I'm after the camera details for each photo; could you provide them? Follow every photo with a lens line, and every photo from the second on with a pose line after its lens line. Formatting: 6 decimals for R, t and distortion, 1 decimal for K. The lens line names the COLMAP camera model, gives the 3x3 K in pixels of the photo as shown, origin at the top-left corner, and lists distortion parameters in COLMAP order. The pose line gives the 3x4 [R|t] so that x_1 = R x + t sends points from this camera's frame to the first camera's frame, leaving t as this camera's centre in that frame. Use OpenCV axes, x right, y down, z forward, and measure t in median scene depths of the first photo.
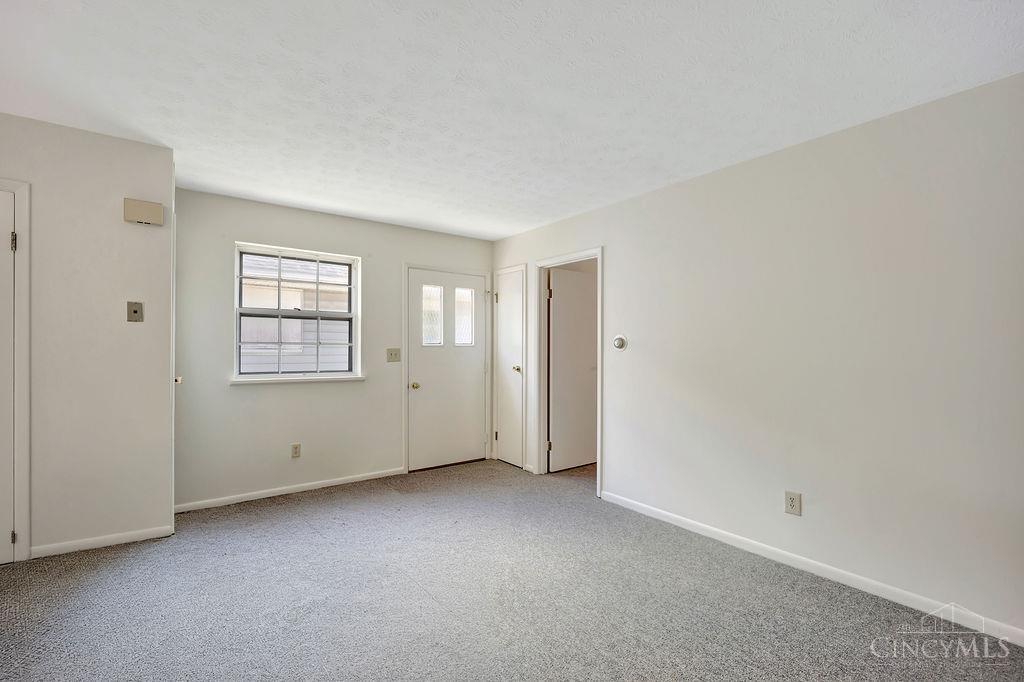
lens RADIAL K [[451.1, 0, 511.5], [0, 451.1, 346.2], [0, 0, 1]] dist [-0.001818, -0.000063]
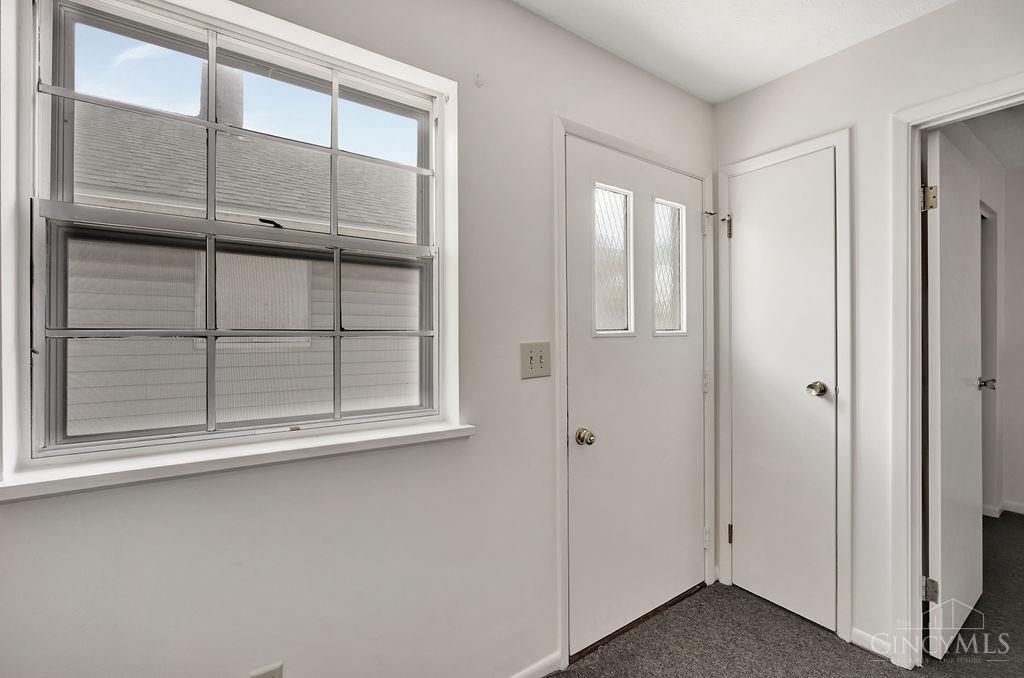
lens RADIAL K [[444.1, 0, 511.0], [0, 444.1, 338.0], [0, 0, 1]] dist [0.000402, 0.000013]
pose [[0.999597, -0.010190, -0.026486, -0.265367], [0.010357, 0.999927, 0.006160, -0.002076], [0.026422, -0.006432, 0.999630, 0.613446]]
